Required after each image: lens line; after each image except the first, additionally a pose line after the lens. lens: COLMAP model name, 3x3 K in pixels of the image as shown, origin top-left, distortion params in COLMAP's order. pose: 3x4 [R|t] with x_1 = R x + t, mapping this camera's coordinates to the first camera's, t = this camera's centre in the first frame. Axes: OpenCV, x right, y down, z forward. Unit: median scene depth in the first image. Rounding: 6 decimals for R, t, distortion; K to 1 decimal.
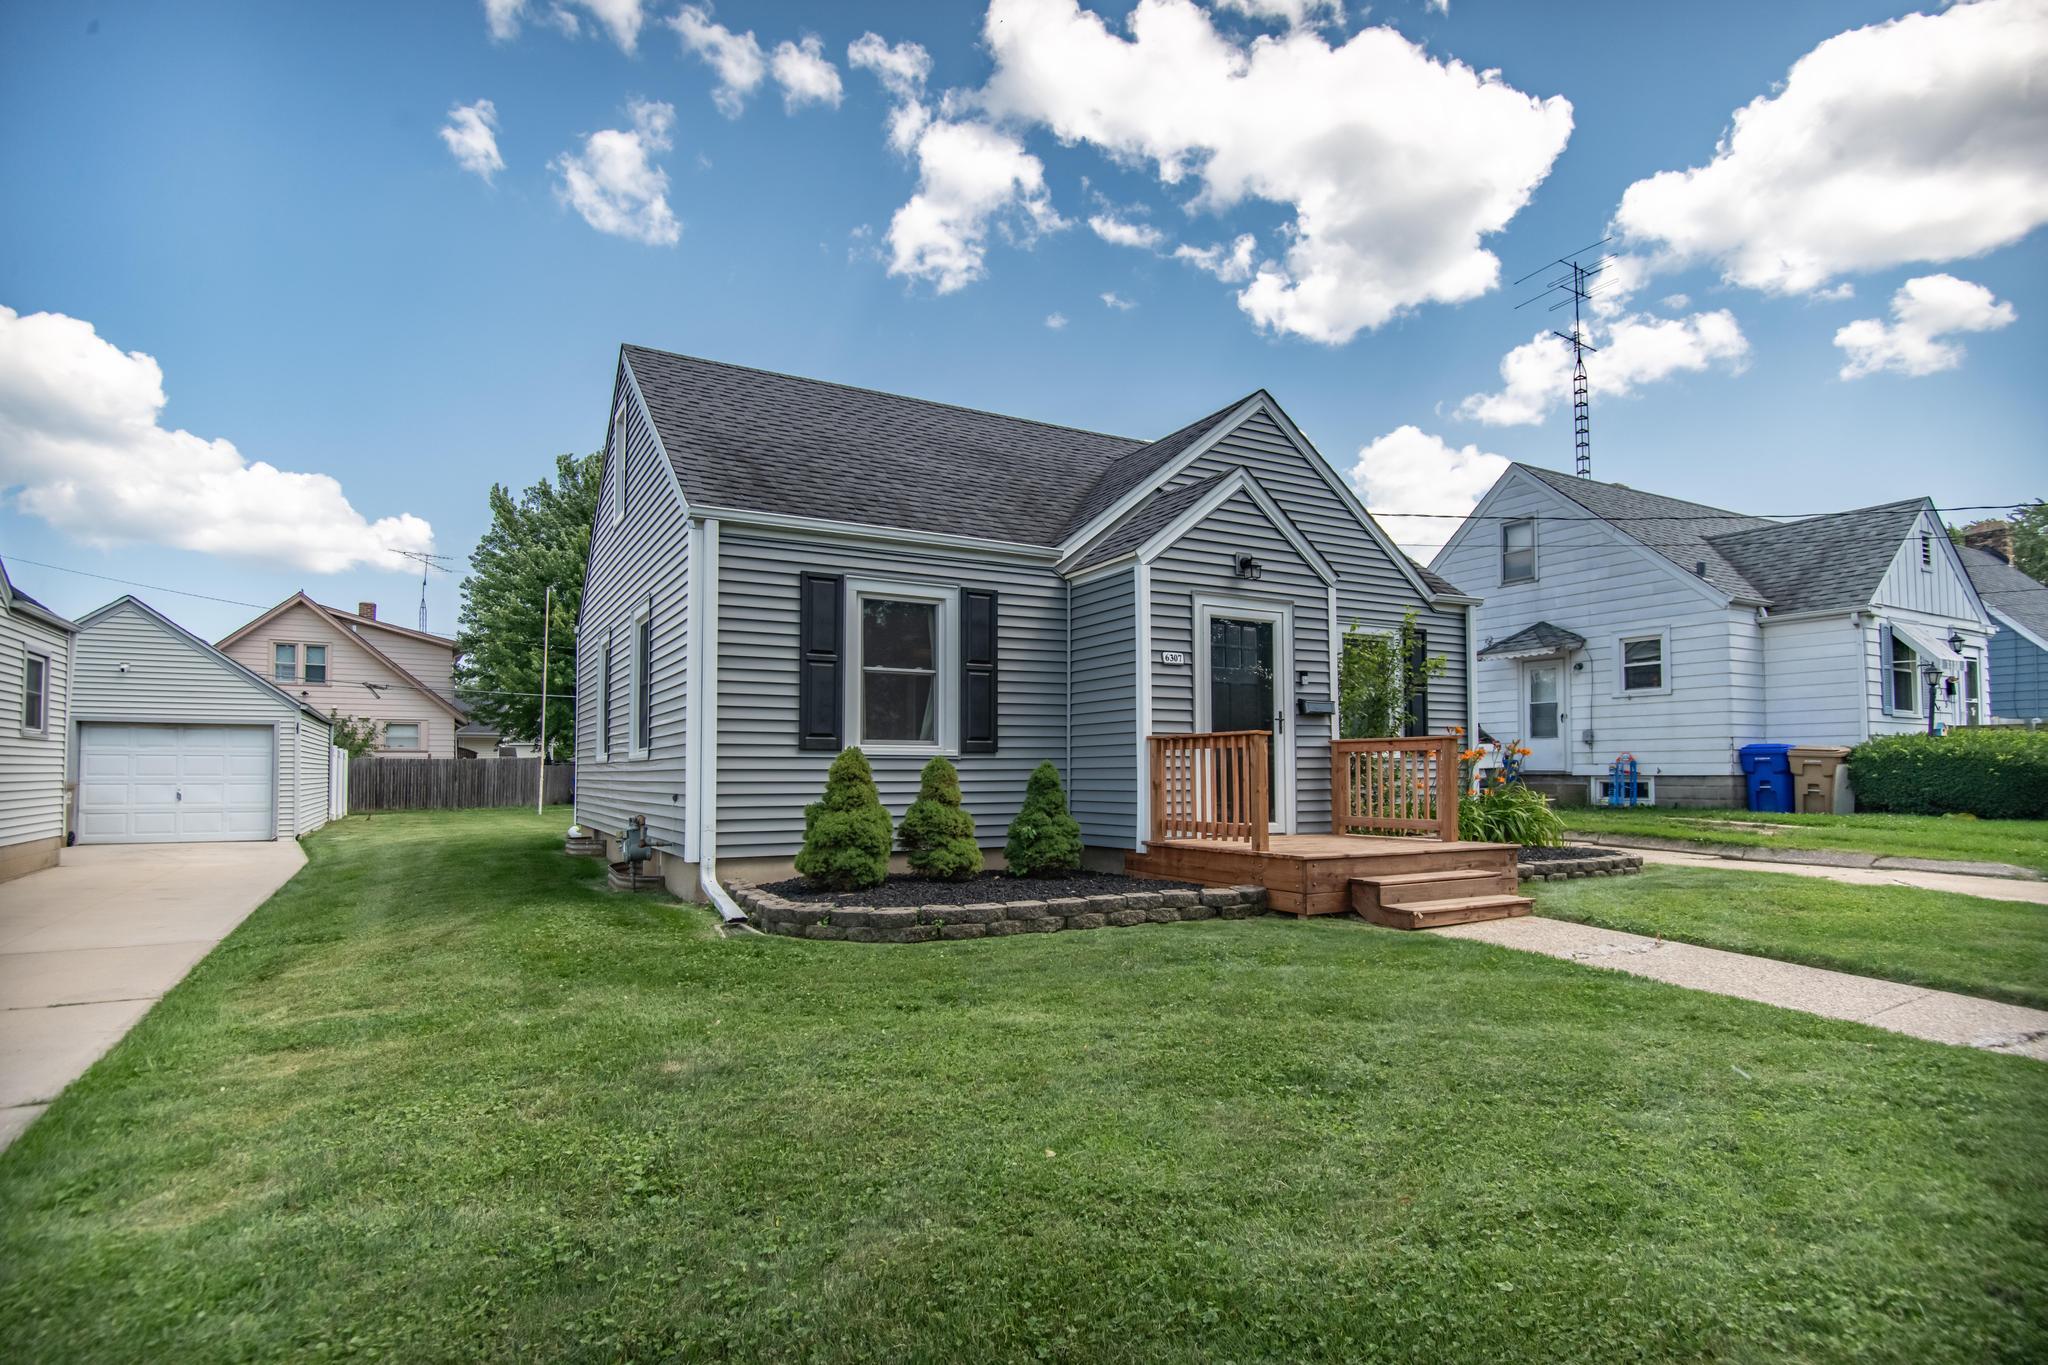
lens RADIAL K [[1087.8, 0, 1056.3], [0, 1087.8, 683.8], [0, 0, 1]] dist [-0.000415, -0.000950]
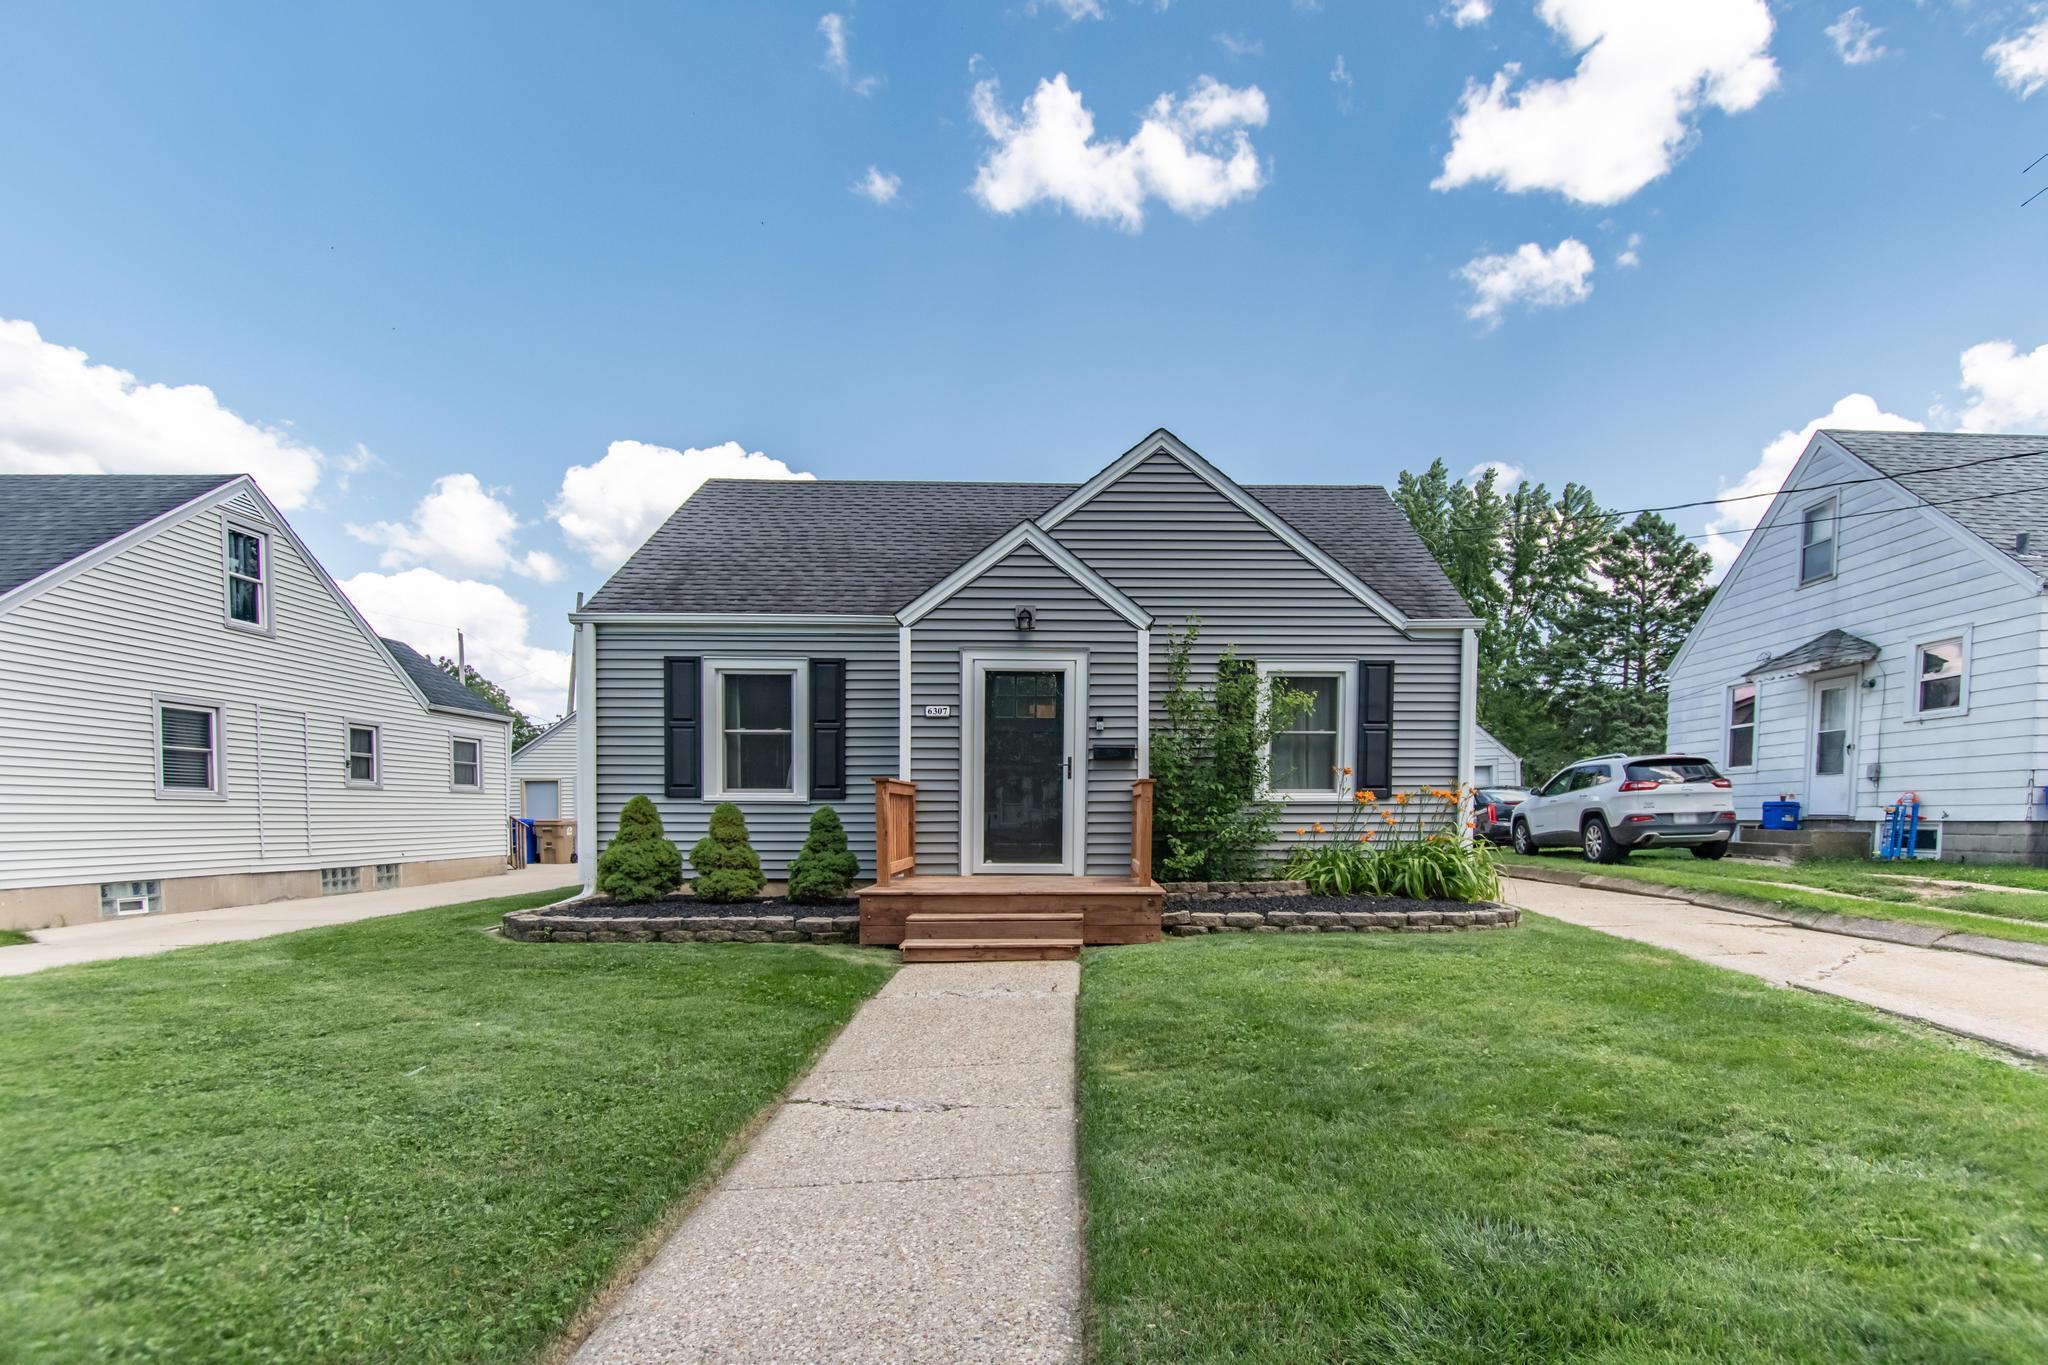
lens RADIAL K [[1016.9, 0, 1100.6], [0, 1016.9, 827.3], [0, 0, 1]] dist [-0.002446, -0.000632]
pose [[0.883106, 0.008714, -0.469093, 0.685695], [0.035678, 0.995685, 0.085664, 0.010078], [0.467815, -0.092386, 0.878985, 0.158385]]
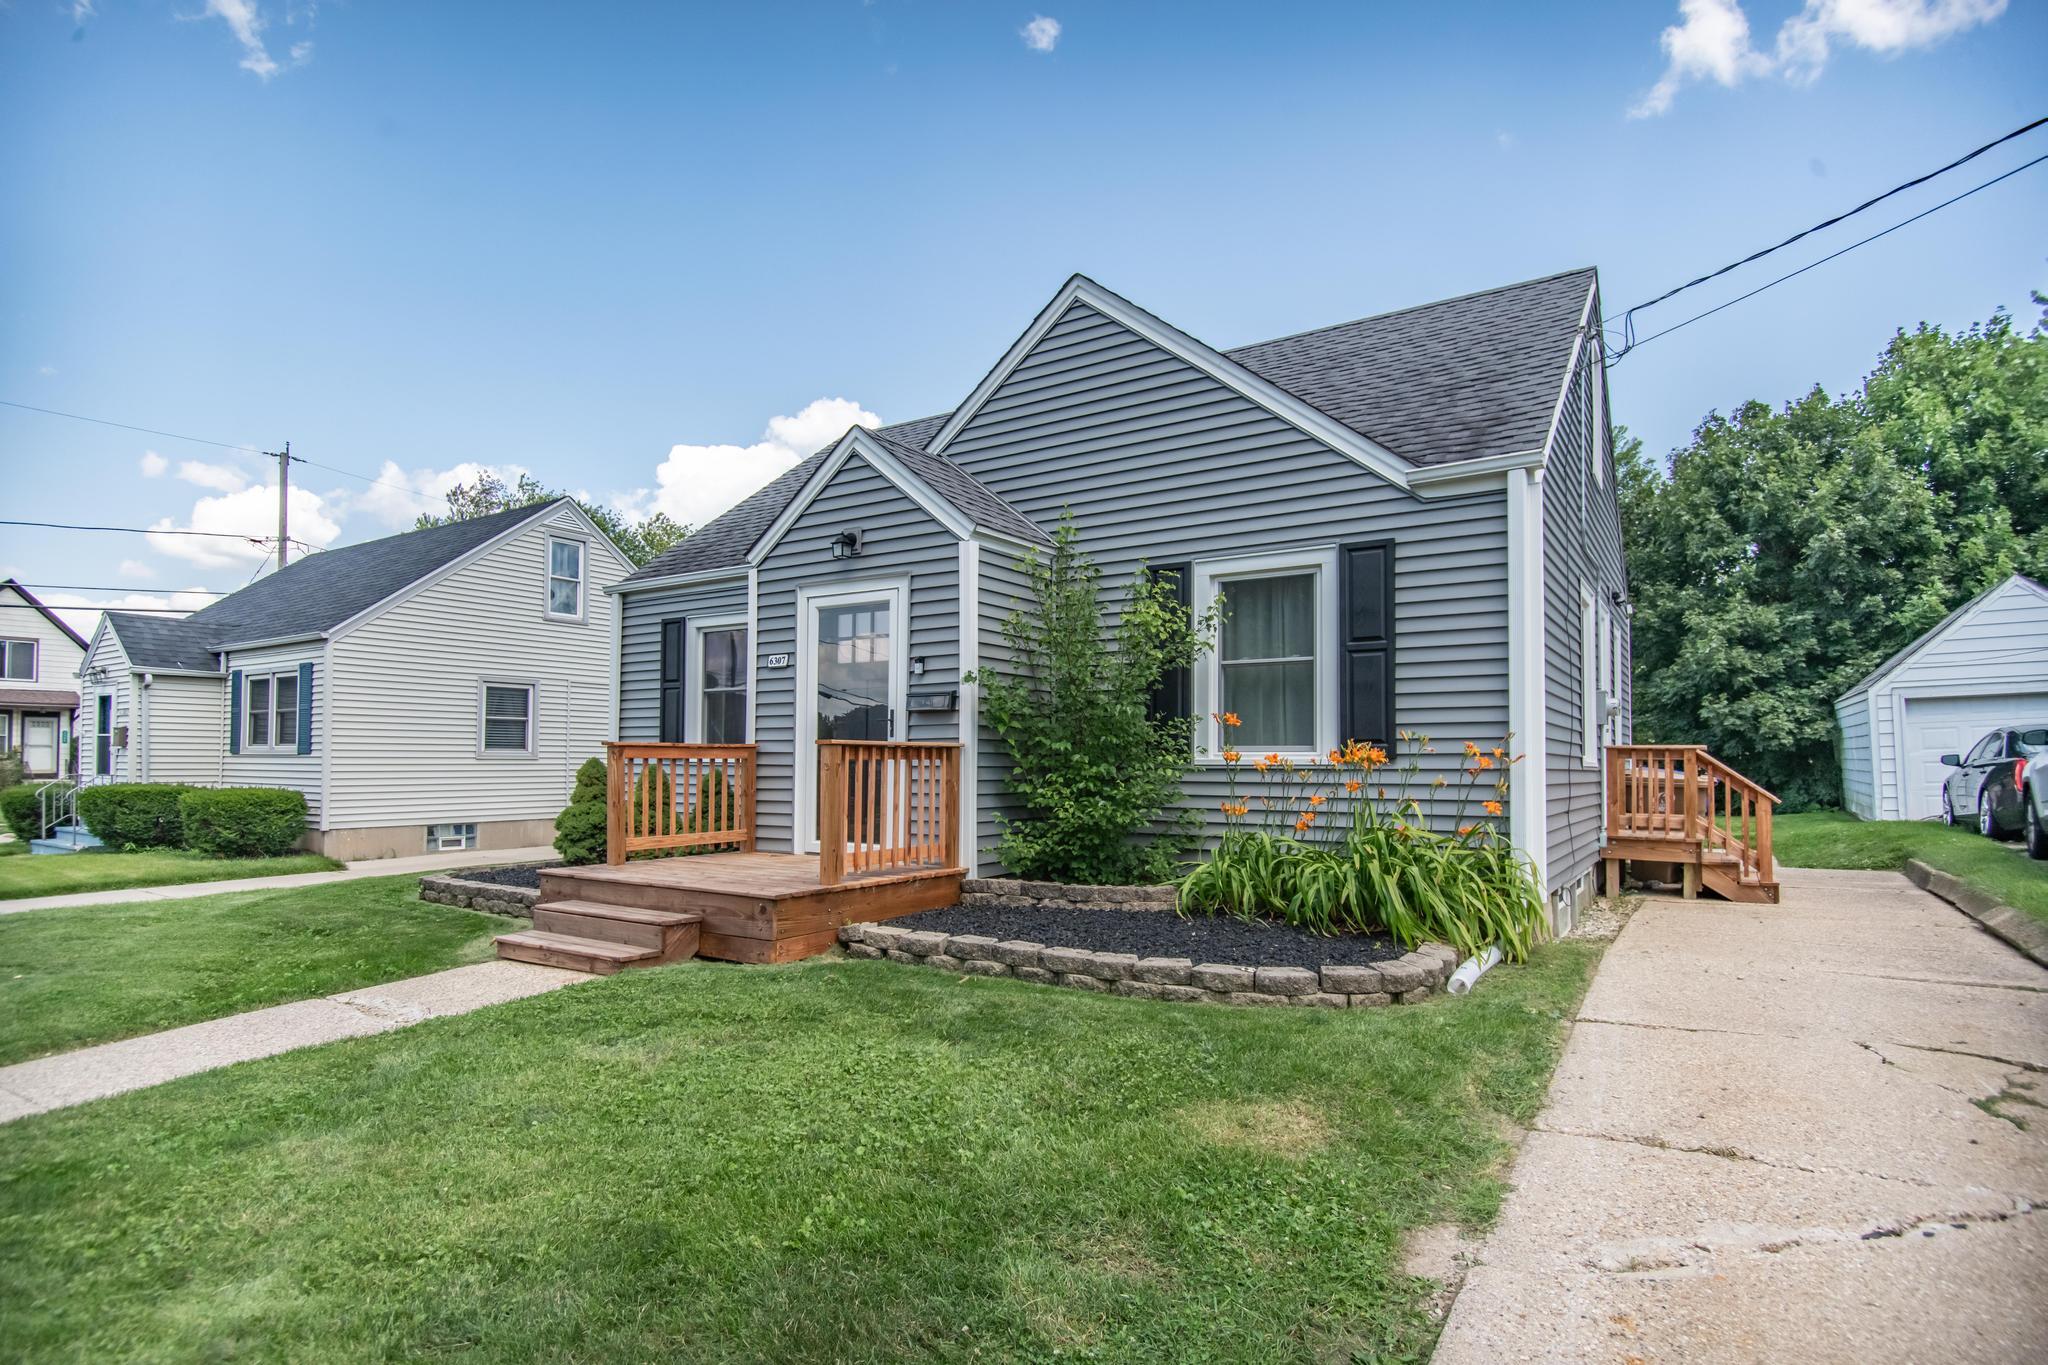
lens RADIAL K [[1087.8, 0, 1056.3], [0, 1087.8, 683.8], [0, 0, 1]] dist [-0.000415, -0.000950]
pose [[0.444822, -0.059718, -0.893626, 0.991449], [0.070415, 0.997018, -0.031577, 0.040507], [0.892847, -0.048879, 0.447701, 0.744625]]
